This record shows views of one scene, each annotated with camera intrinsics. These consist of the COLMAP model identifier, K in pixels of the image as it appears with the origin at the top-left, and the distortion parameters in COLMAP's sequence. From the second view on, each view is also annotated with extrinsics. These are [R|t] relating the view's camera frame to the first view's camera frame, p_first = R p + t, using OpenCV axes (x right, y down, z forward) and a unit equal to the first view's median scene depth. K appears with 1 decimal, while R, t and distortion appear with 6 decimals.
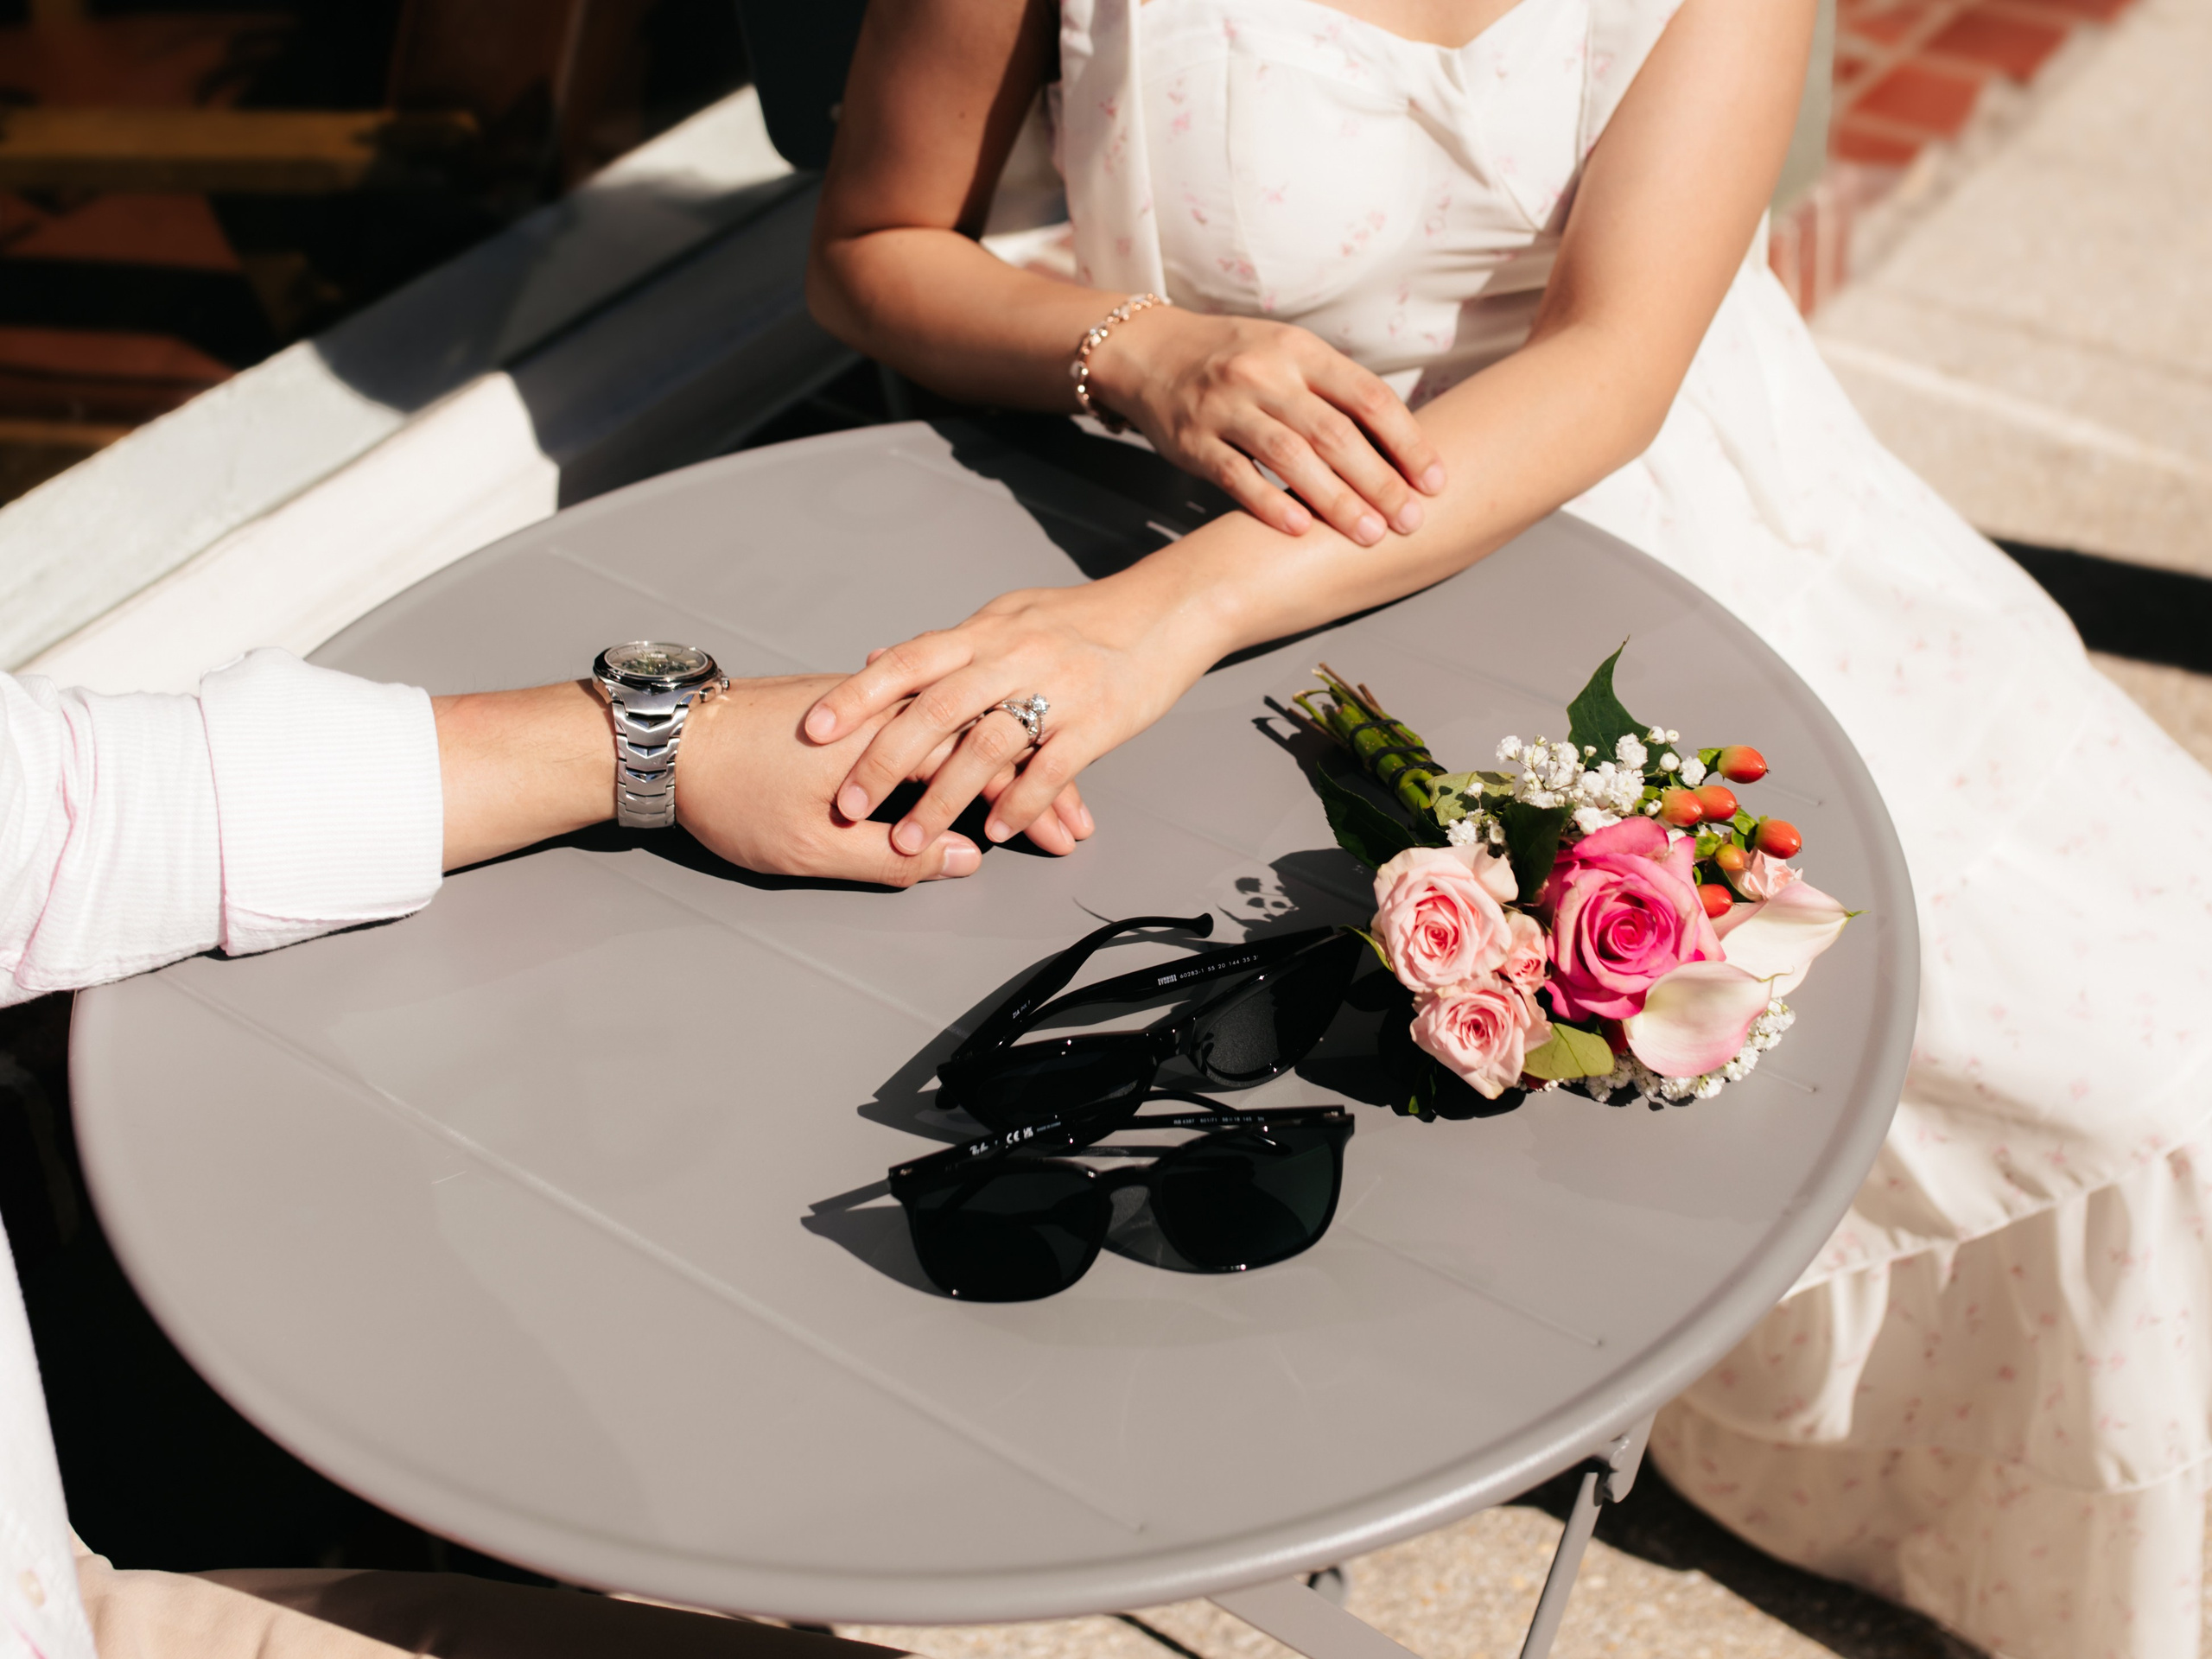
lens RADIAL K [[2185.5, 0, 1064.1], [0, 2185.5, 829.2], [0, 0, 1]] dist [-0.004072, 0.013319]
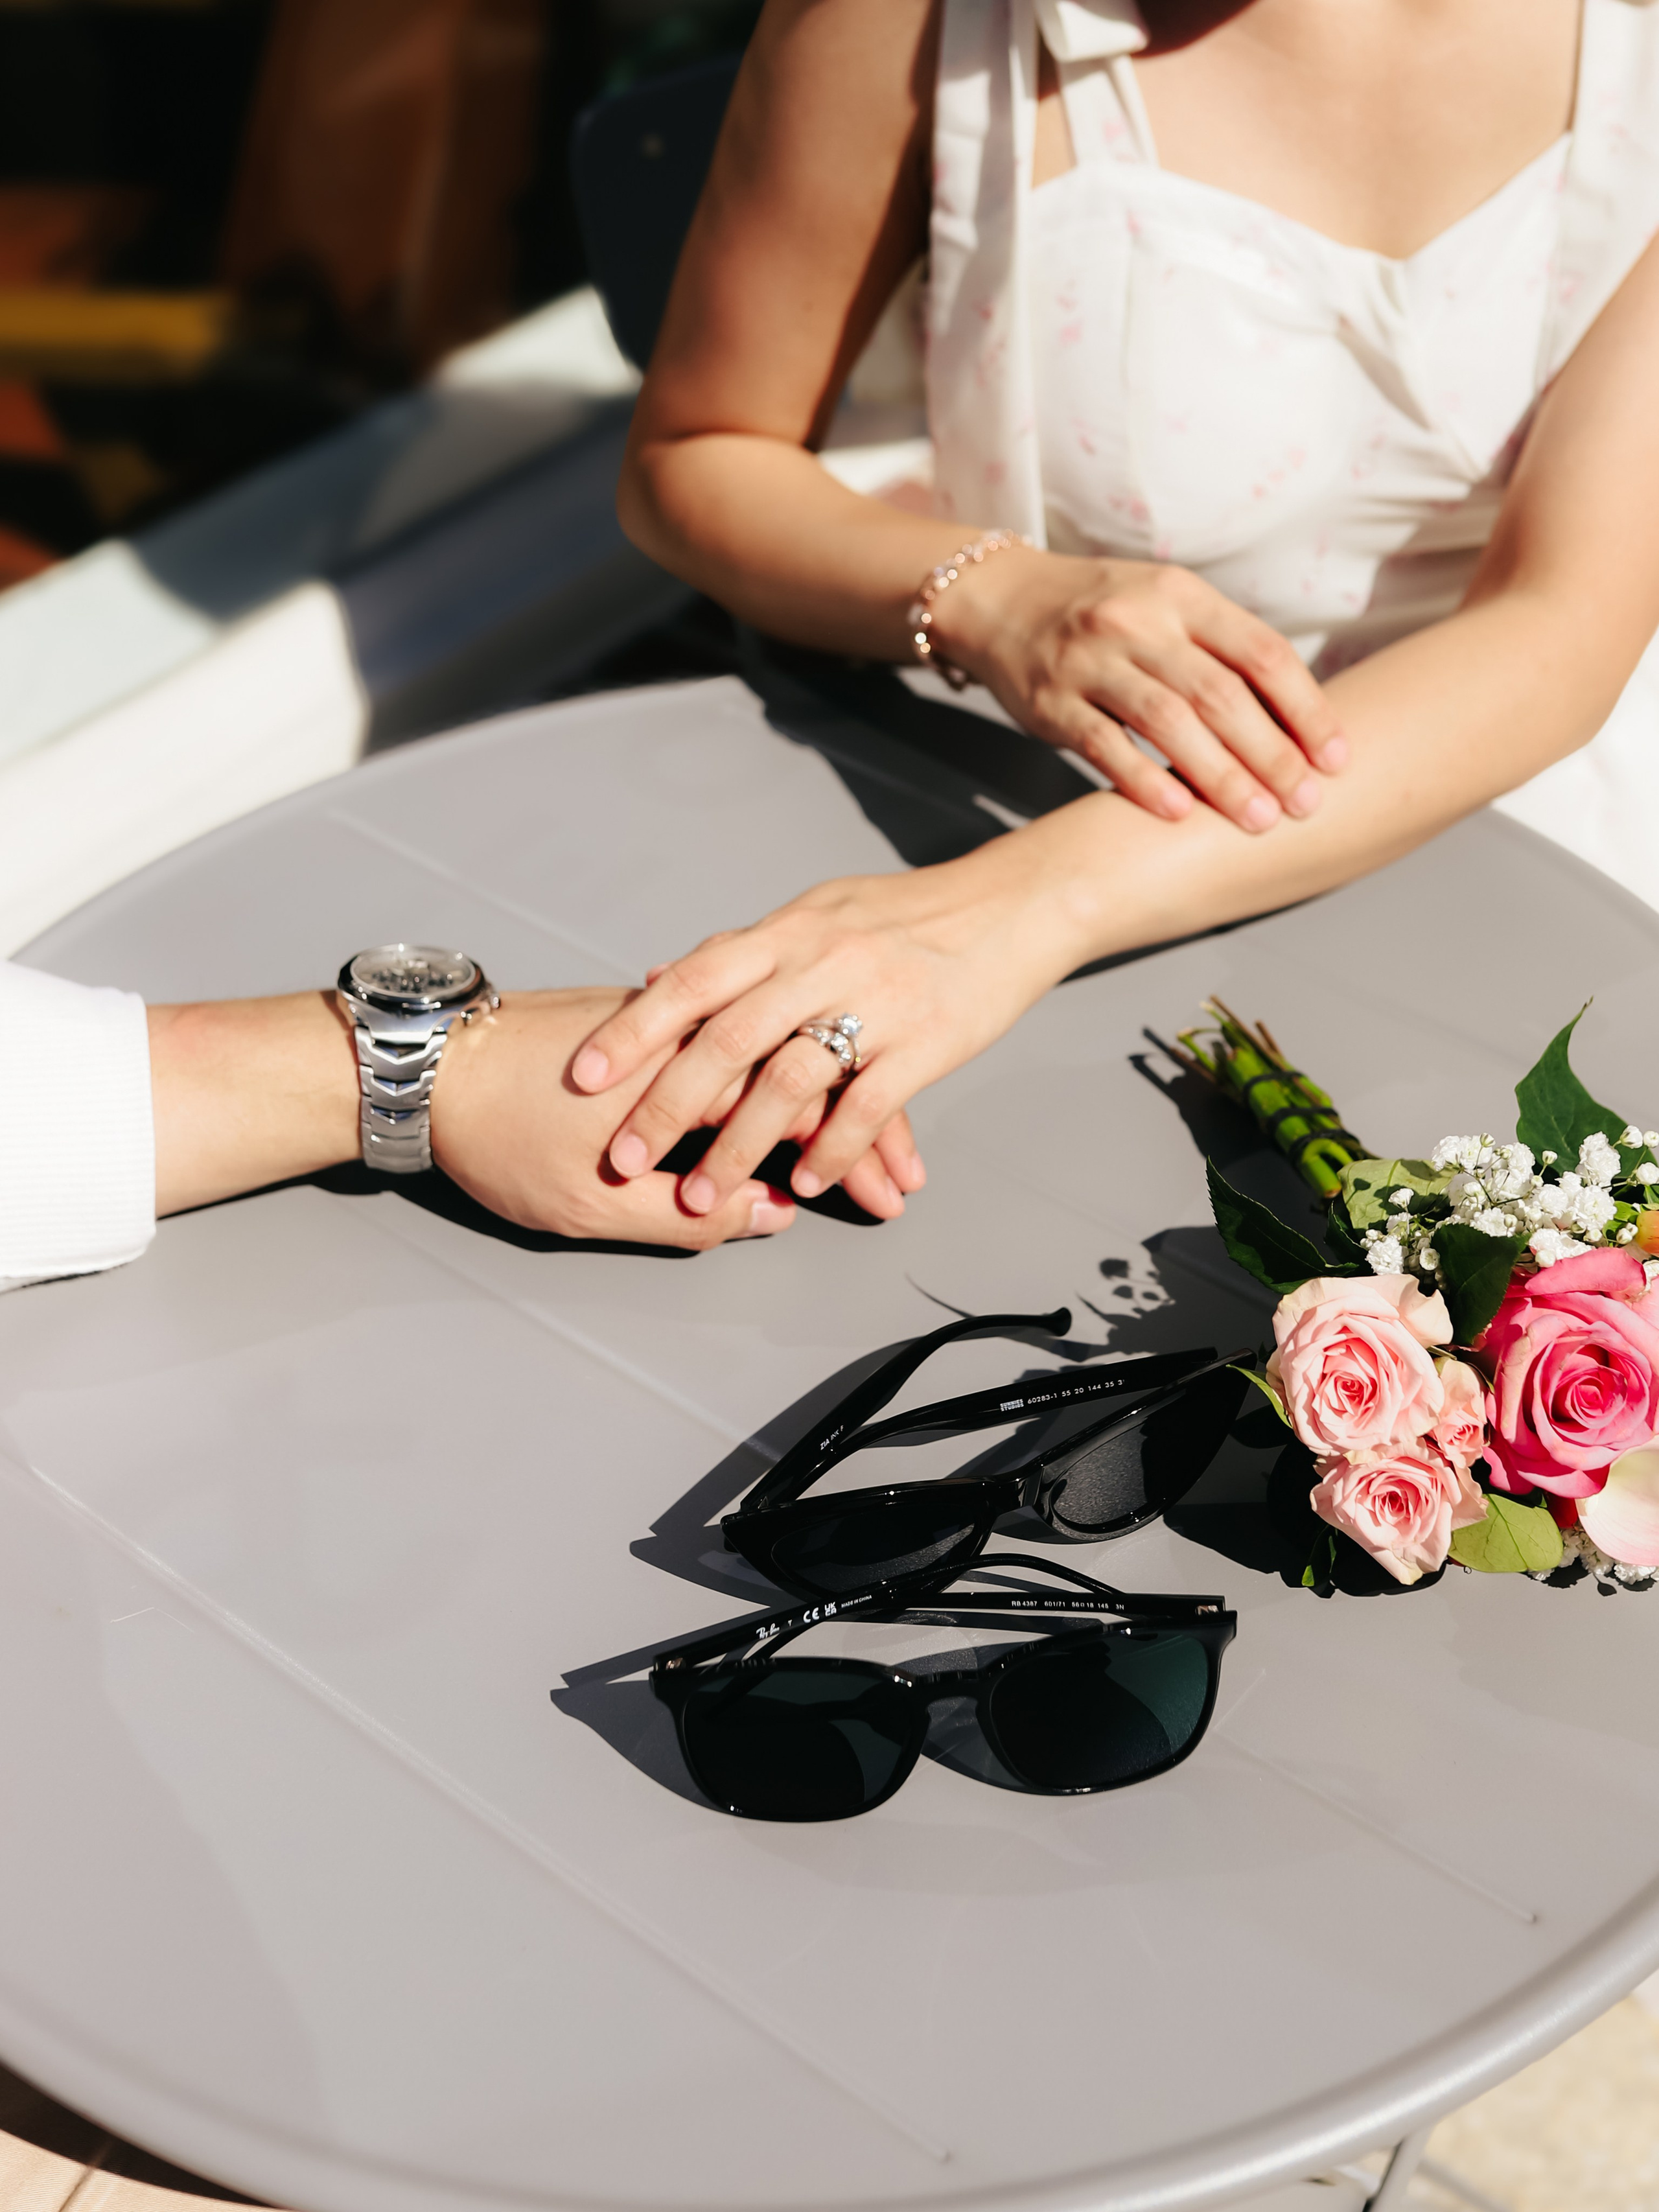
lens RADIAL K [[2123.3, 0, 916.0], [0, 2123.3, 1133.0], [0, 0, 1]] dist [-0.043943, 0.006719]
pose [[0.999632, 0.026857, -0.003806, 0.013077], [-0.026622, 0.998281, 0.052211, -0.076192], [0.005202, -0.052090, 0.998629, 0.225292]]
